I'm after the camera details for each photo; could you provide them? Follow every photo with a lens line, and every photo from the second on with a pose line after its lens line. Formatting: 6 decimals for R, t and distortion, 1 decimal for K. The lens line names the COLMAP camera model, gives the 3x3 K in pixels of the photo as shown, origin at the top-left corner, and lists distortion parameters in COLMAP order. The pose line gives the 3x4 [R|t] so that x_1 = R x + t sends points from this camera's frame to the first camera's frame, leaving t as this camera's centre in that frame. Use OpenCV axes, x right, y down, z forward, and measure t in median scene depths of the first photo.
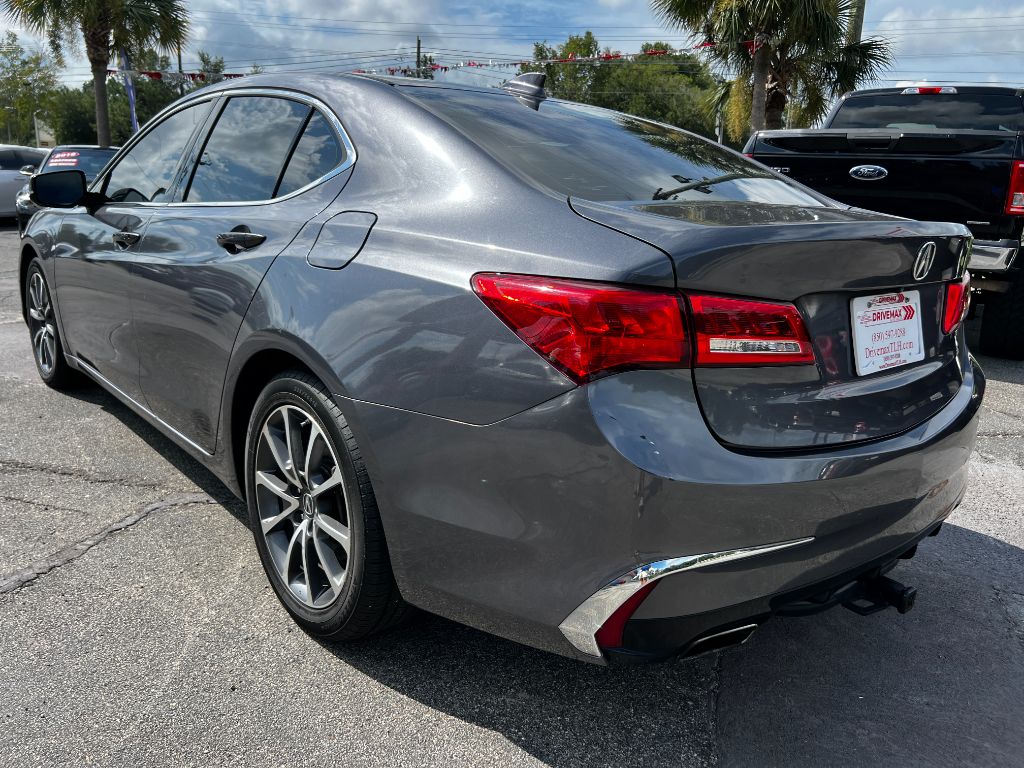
lens RADIAL K [[775.6, 0, 517.3], [0, 775.6, 381.5], [0, 0, 1]] dist [0.073021, -0.081105]
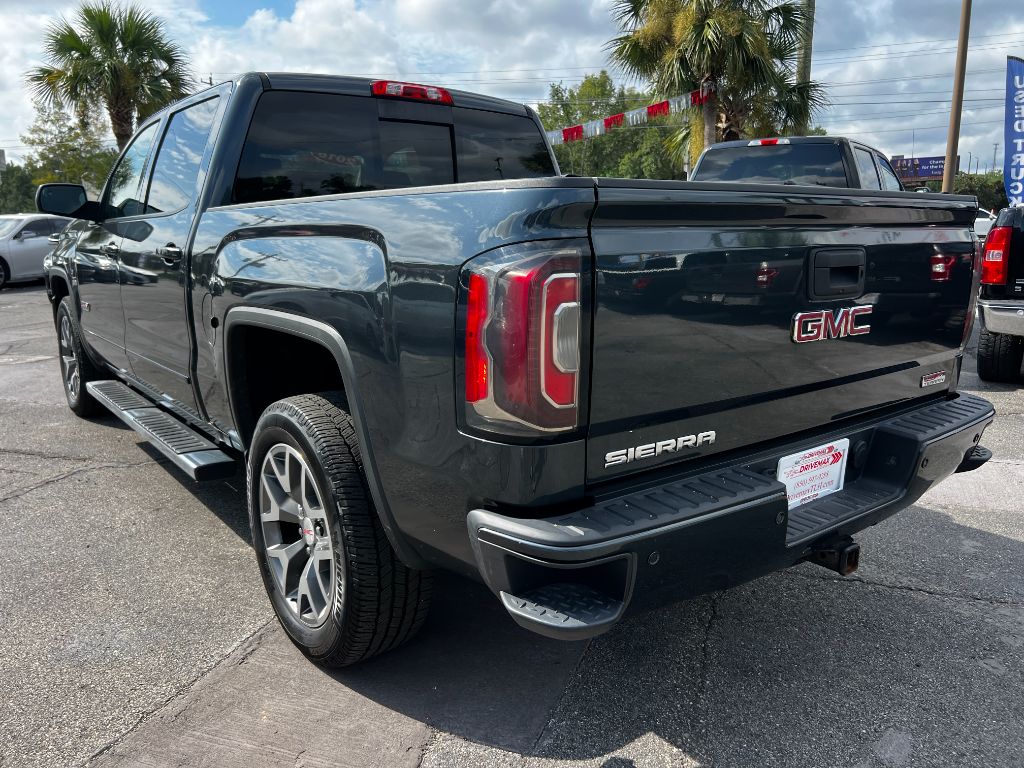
lens RADIAL K [[775.6, 0, 517.3], [0, 775.6, 381.5], [0, 0, 1]] dist [0.073021, -0.081105]
pose [[0.998069, -0.037787, -0.049292, 0.085251], [0.035634, 0.998402, -0.043856, 0.015203], [0.050871, 0.042015, 0.997821, -0.090254]]
